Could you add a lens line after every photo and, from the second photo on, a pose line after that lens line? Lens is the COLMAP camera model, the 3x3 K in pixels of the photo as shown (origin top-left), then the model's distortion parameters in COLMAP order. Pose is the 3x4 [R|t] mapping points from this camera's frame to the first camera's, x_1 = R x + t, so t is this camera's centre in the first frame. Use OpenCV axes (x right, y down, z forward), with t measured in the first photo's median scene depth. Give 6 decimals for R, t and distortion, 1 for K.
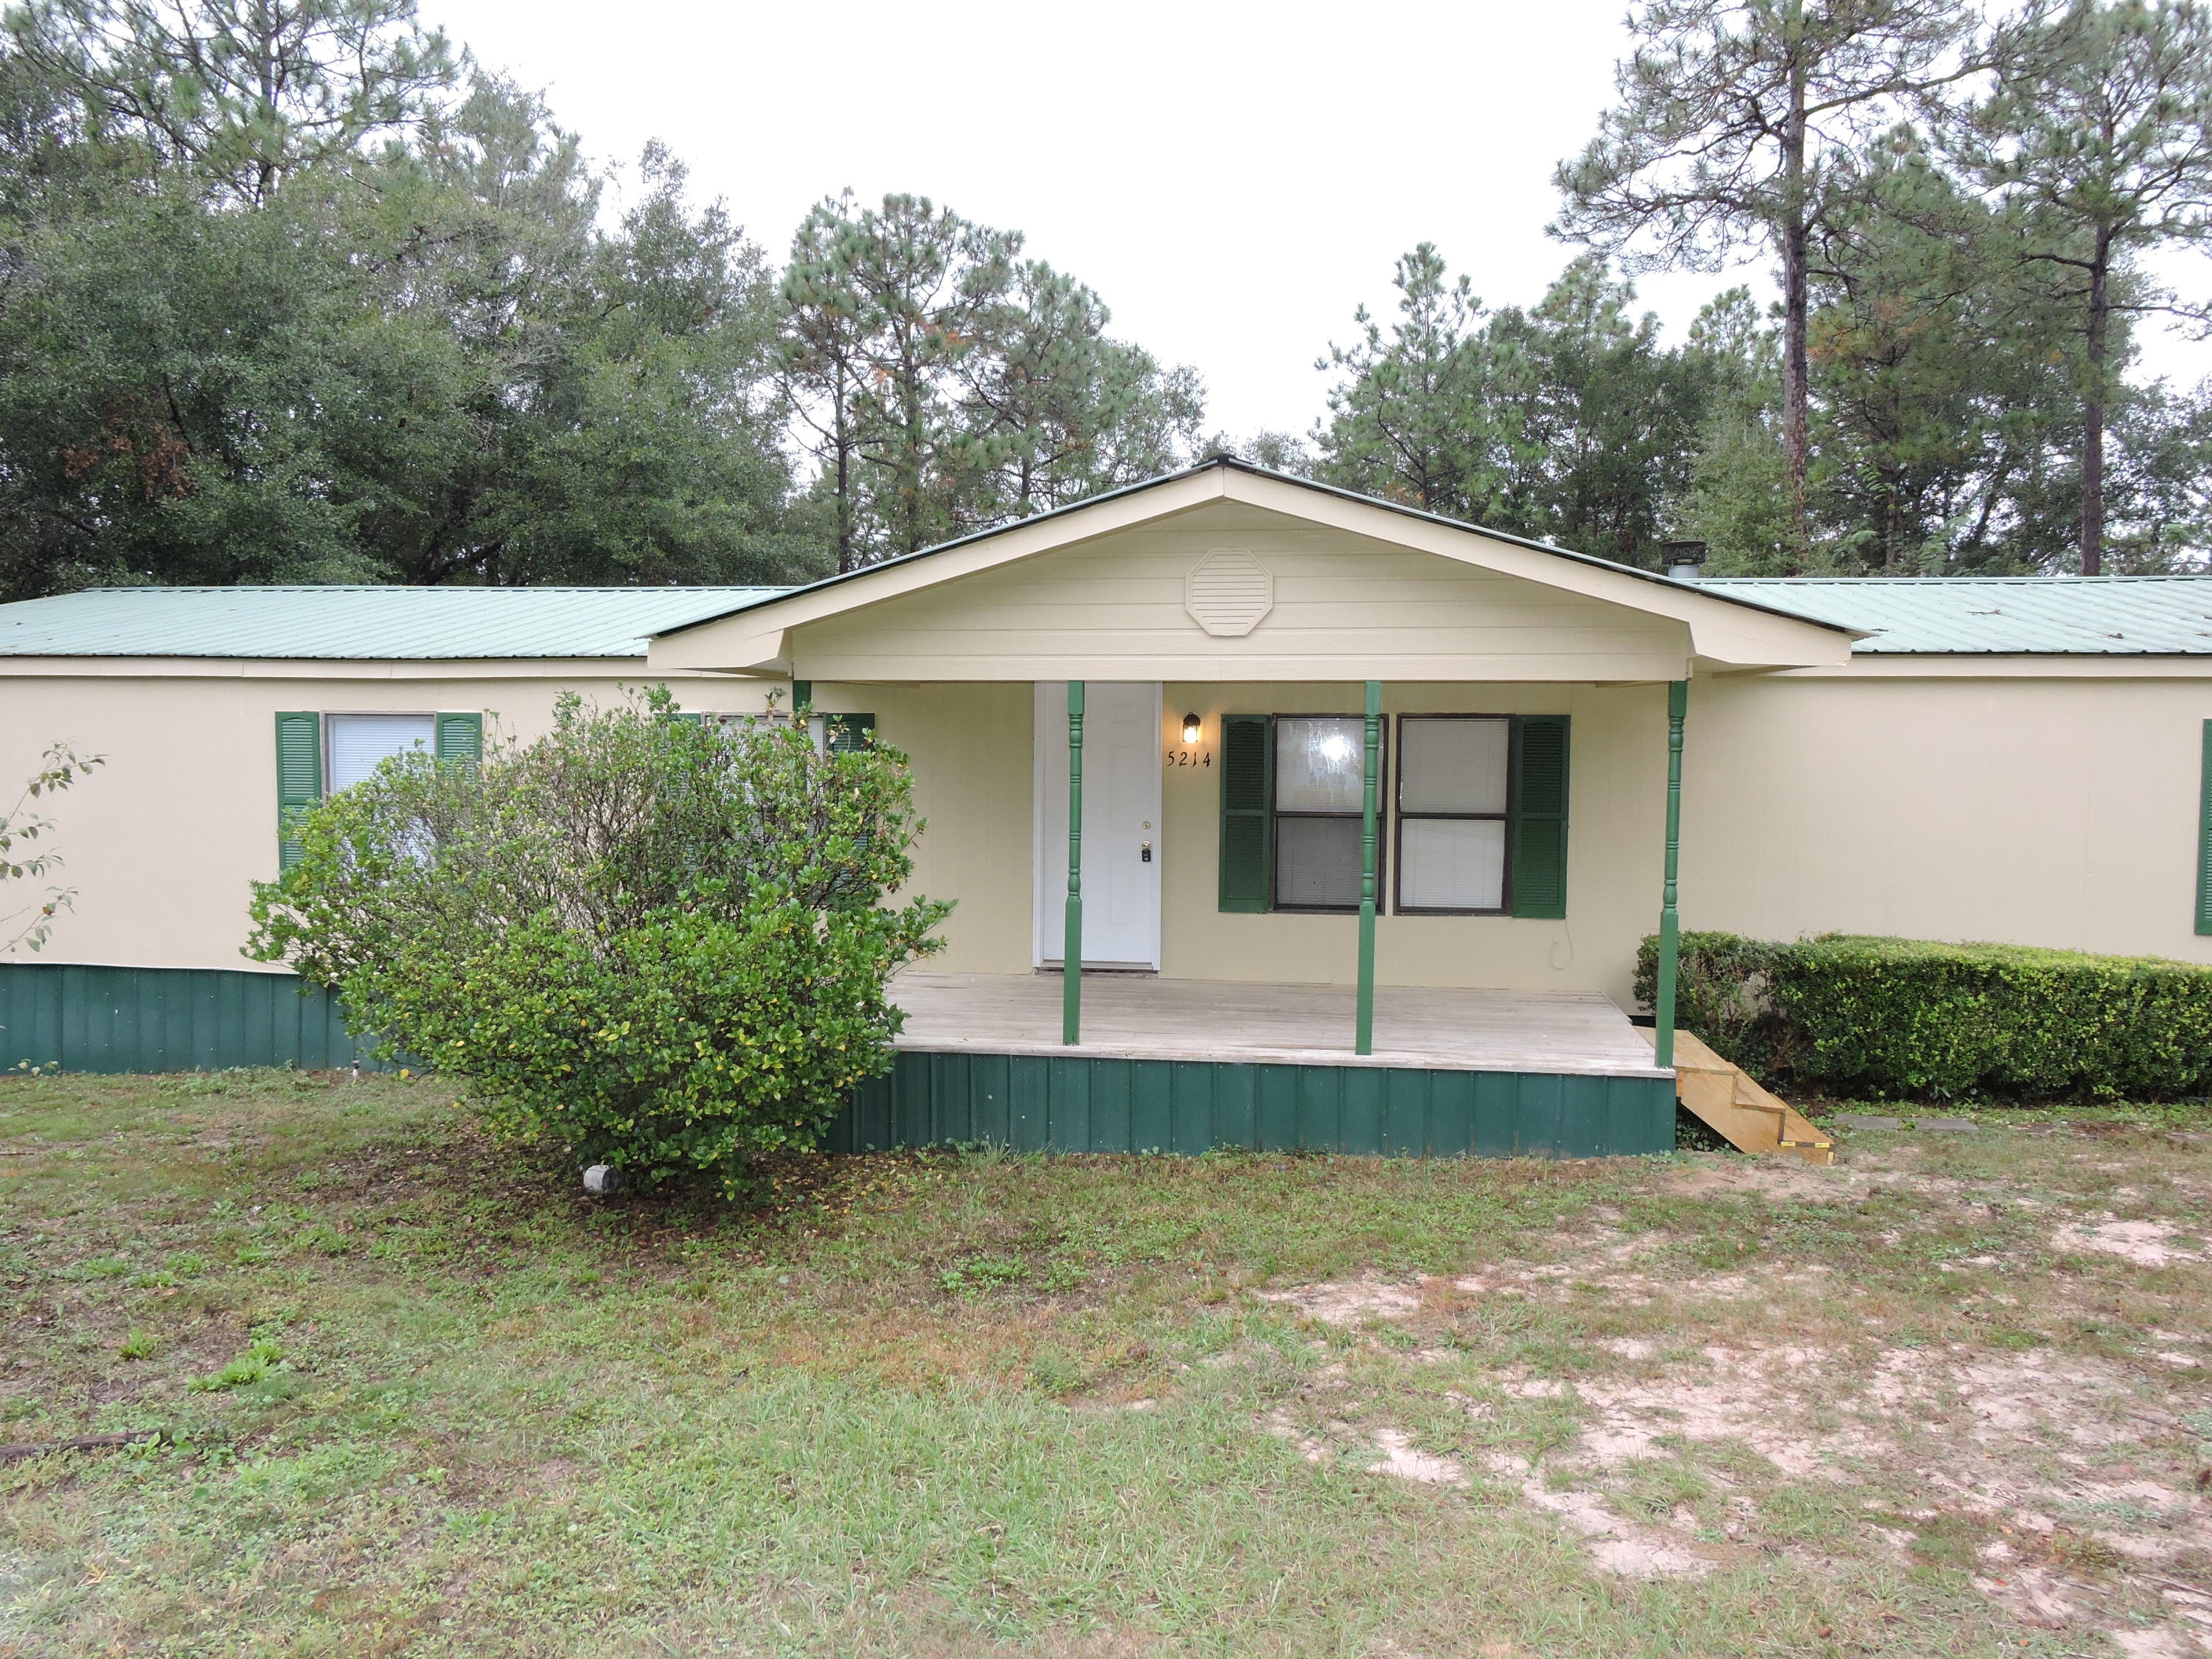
lens RADIAL K [[1608.2, 0, 1103.3], [0, 1608.2, 837.5], [0, 0, 1]] dist [0.008510, -0.007800]
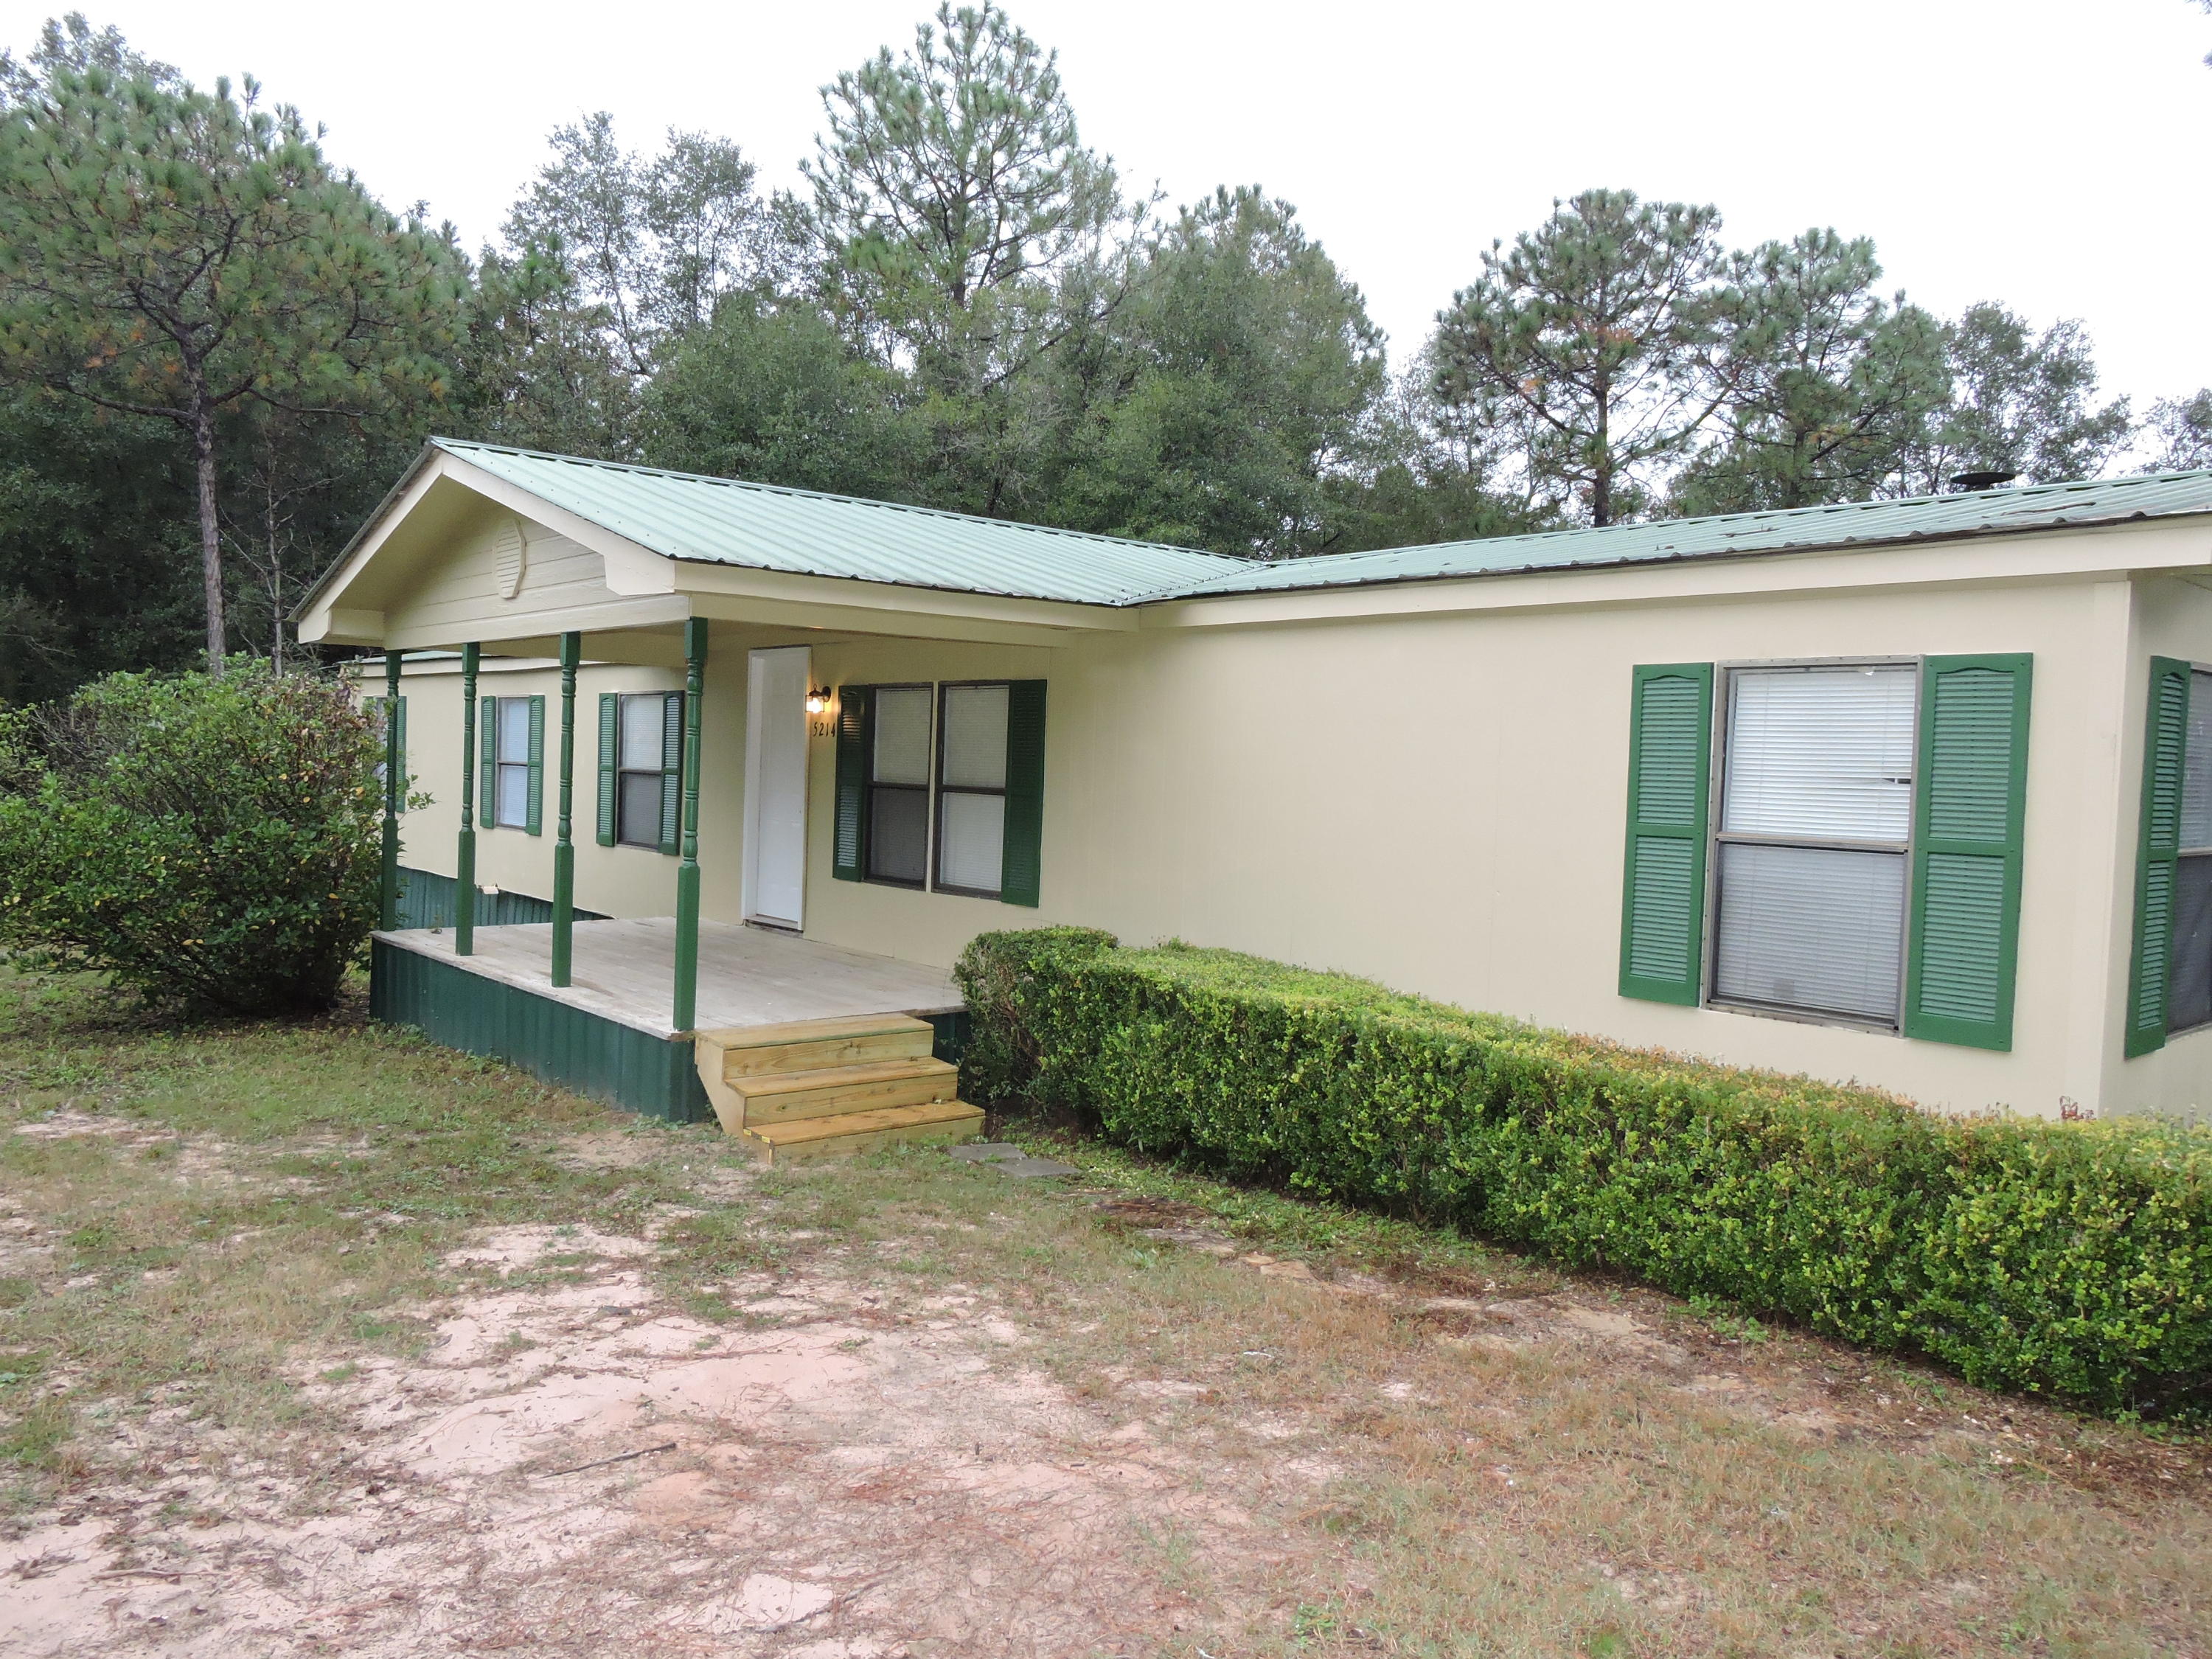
lens RADIAL K [[1608.2, 0, 1103.3], [0, 1608.2, 837.5], [0, 0, 1]] dist [0.008510, -0.007800]
pose [[0.740883, 0.048153, -0.669905, 0.908970], [-0.068910, 0.997613, -0.004502, 0.013244], [0.668089, 0.049498, 0.742433, 0.360739]]
